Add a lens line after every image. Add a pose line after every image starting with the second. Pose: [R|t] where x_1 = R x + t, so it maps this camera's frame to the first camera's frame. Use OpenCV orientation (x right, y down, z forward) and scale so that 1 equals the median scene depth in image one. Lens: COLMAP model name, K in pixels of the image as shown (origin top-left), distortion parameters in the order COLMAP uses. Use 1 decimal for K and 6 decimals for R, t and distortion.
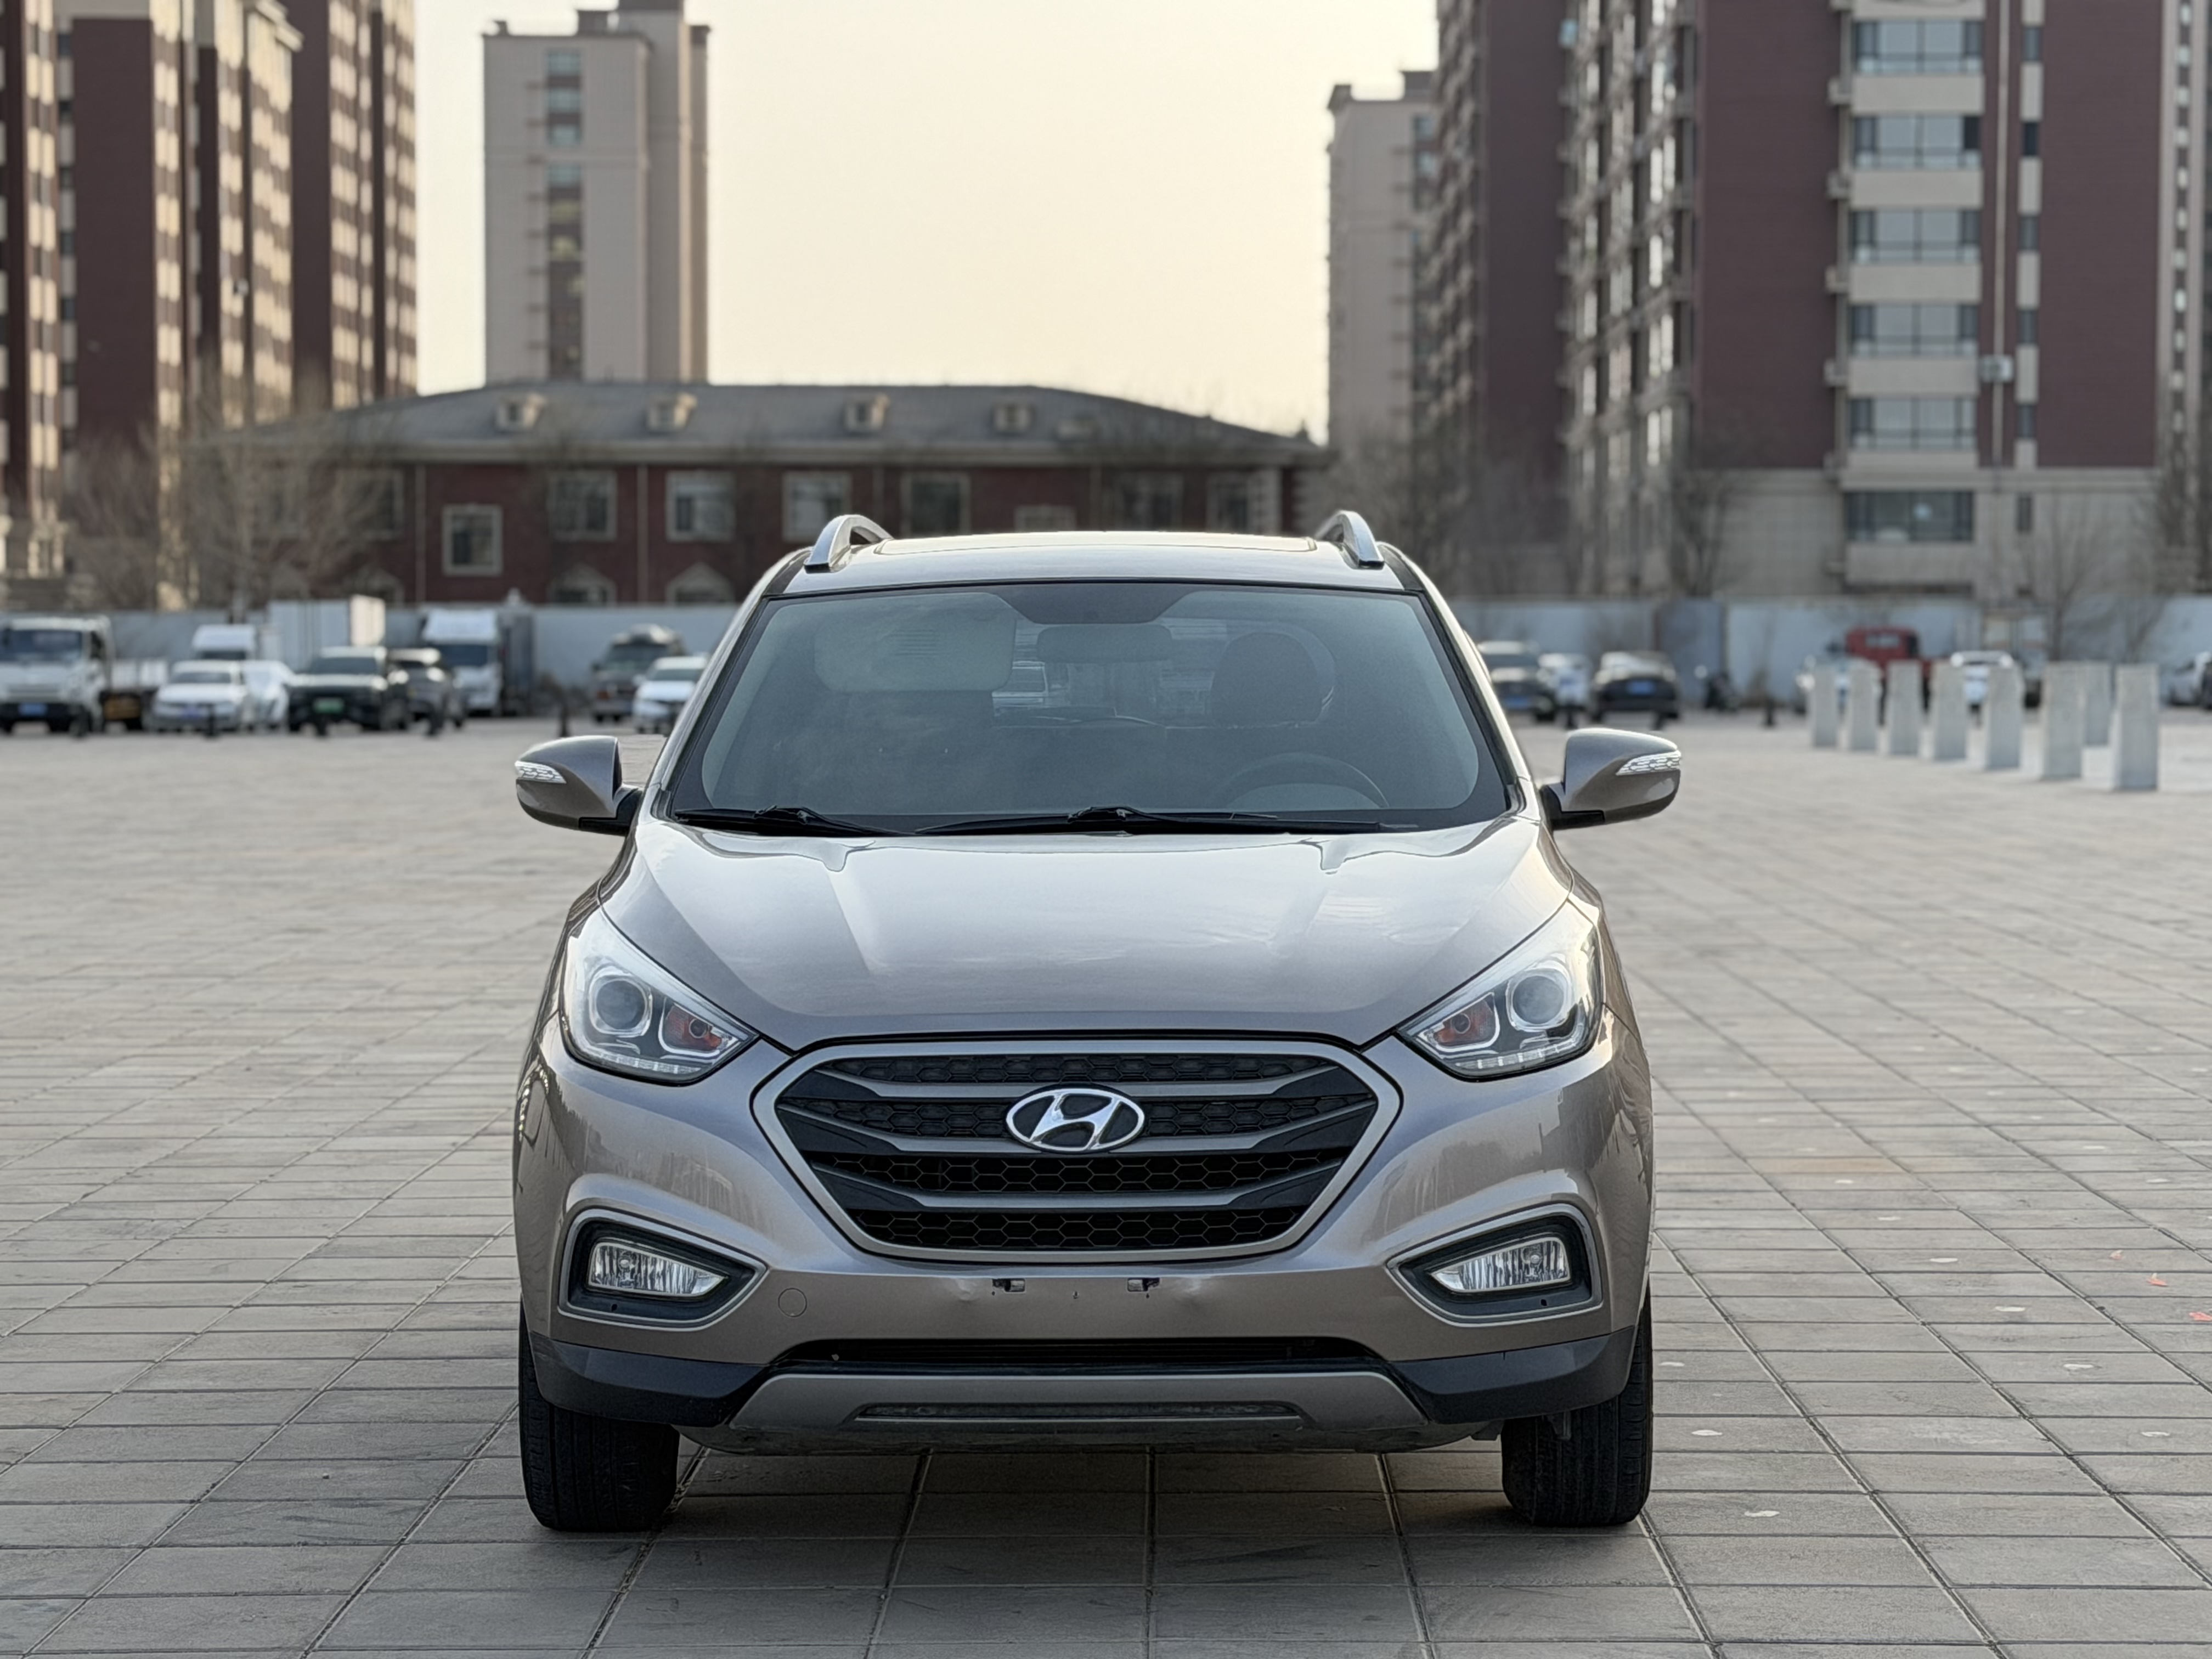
lens RADIAL K [[4900.7, 0, 1113.3], [0, 4900.7, 811.2], [0, 0, 1]] dist [0.132371, 0.000000]
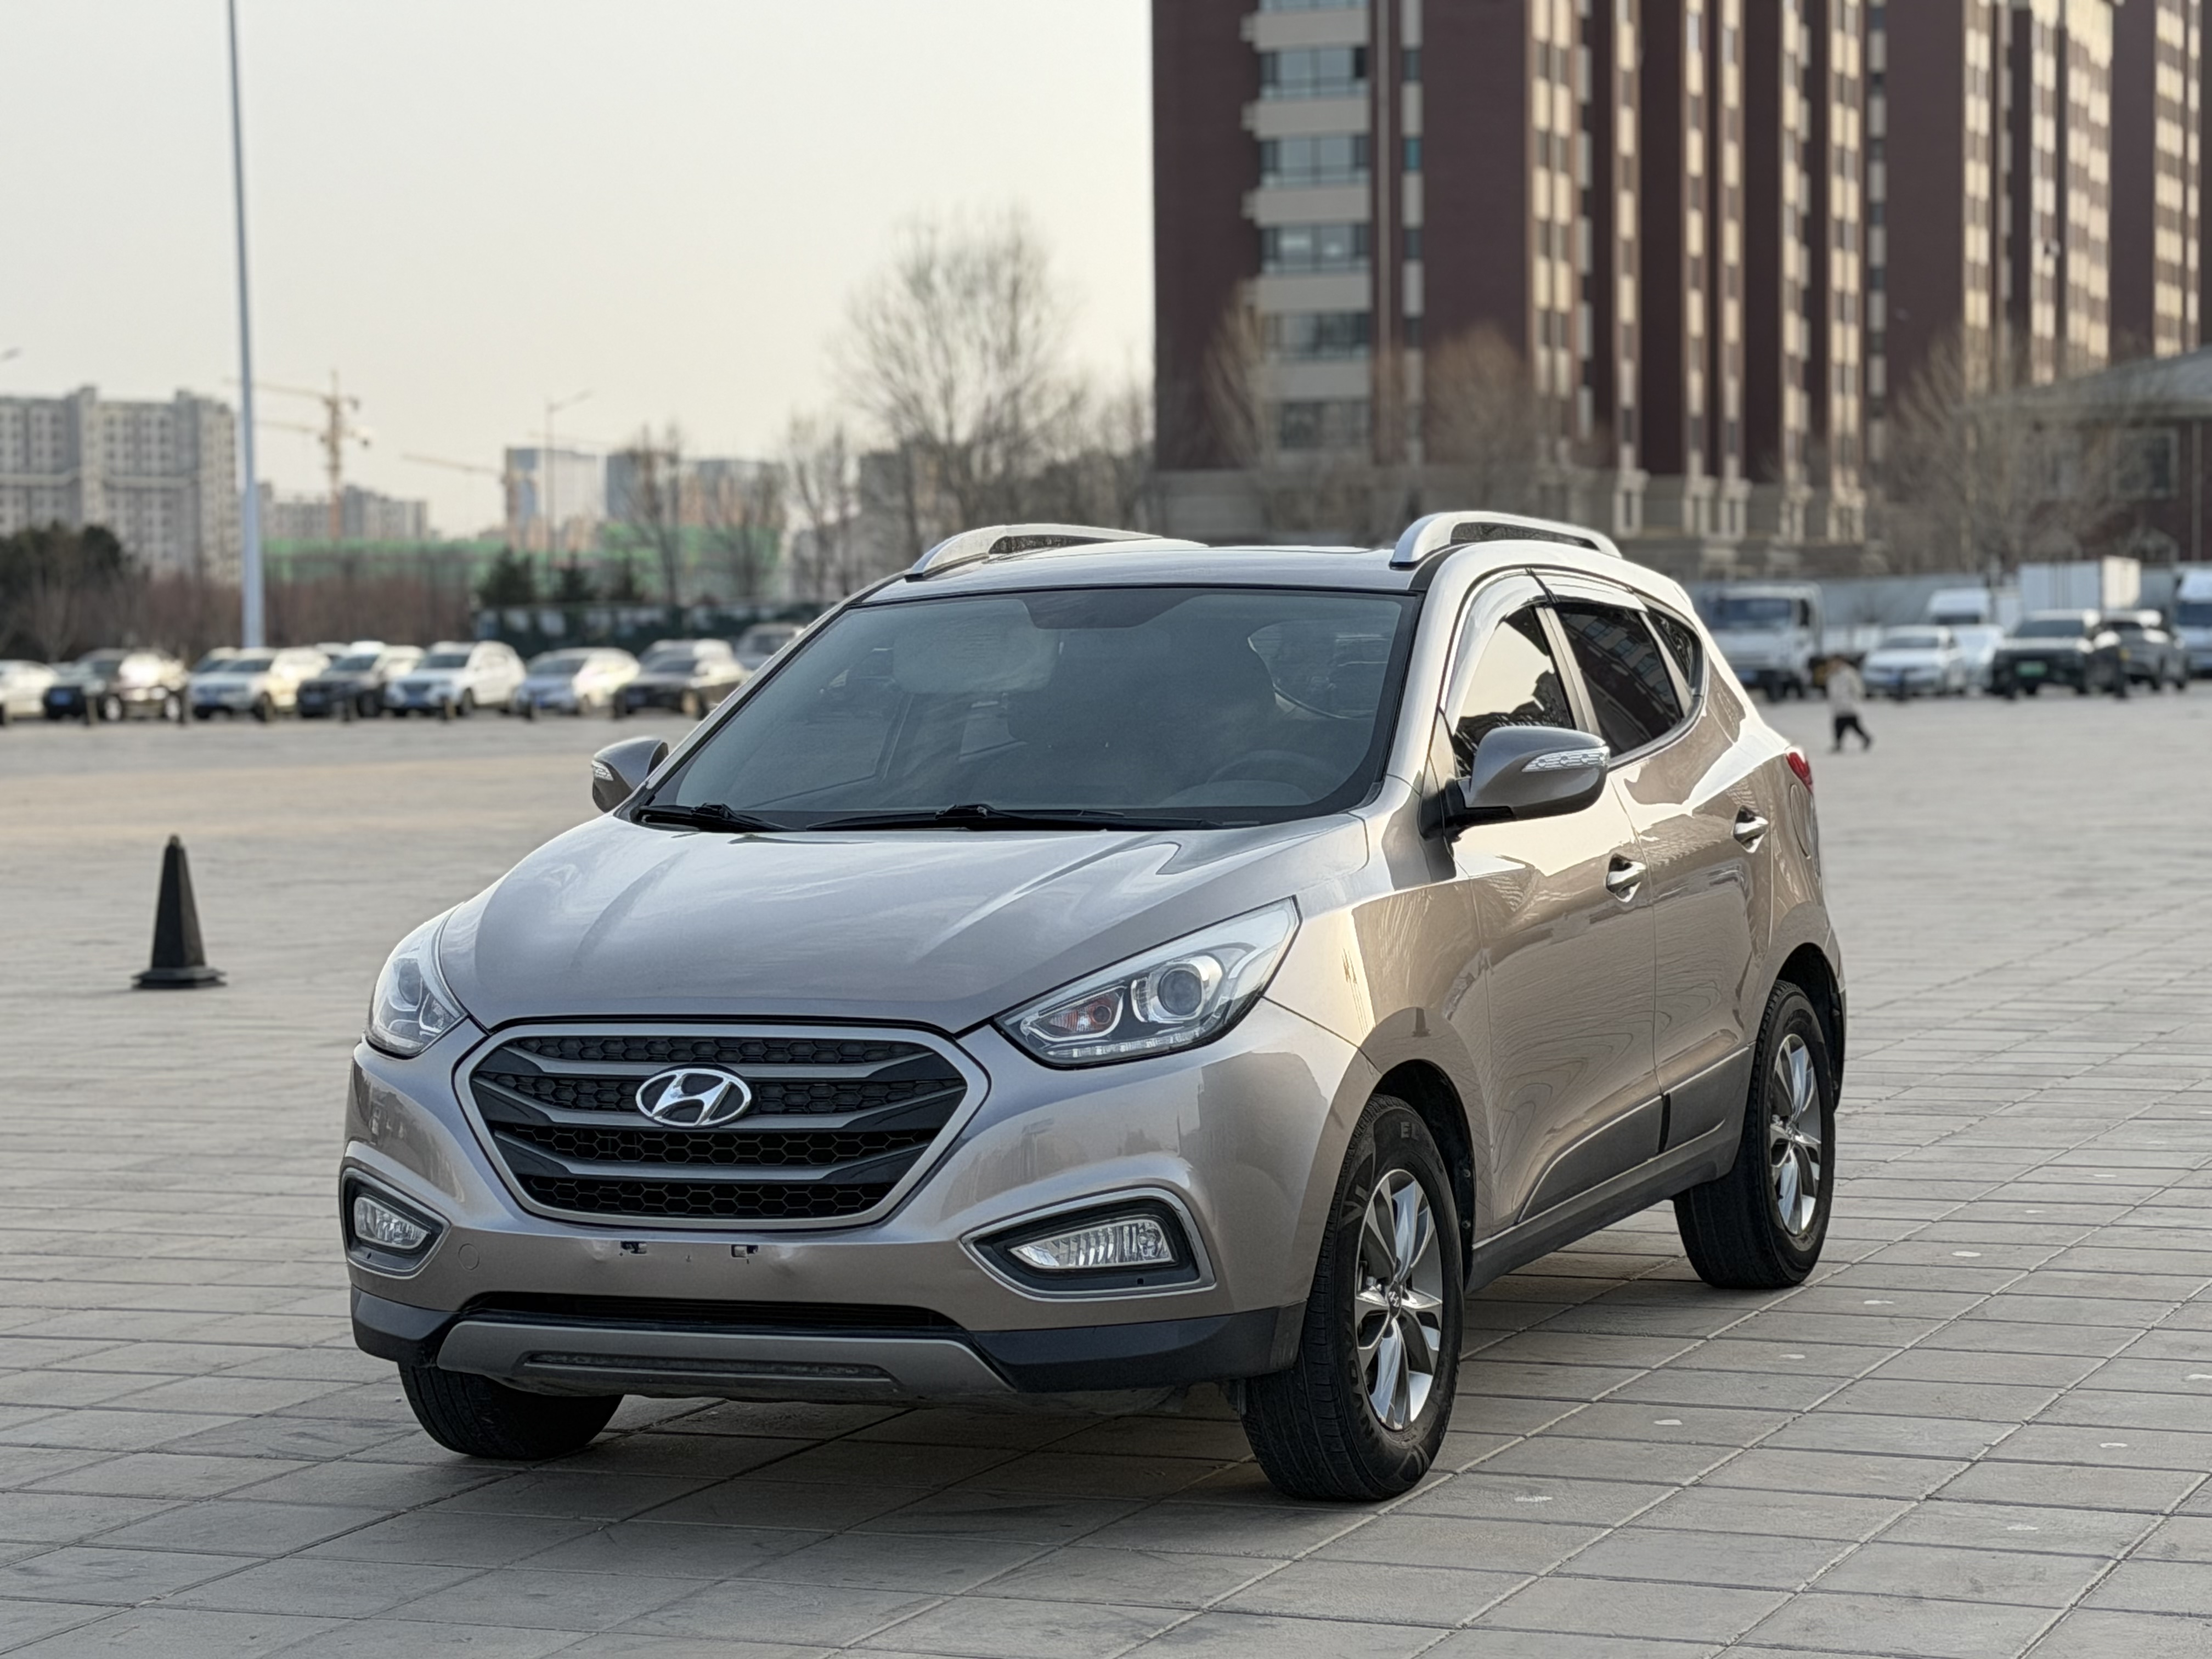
lens RADIAL K [[4900.7, 0, 1105.6], [0, 4900.7, 828.6], [0, 0, 1]] dist [0.132371, 0.000000]
pose [[0.926219, 0.002255, -0.376979, 0.366114], [0.002153, 0.999934, 0.011272, -0.006418], [0.376980, -0.011252, 0.926153, 0.022611]]
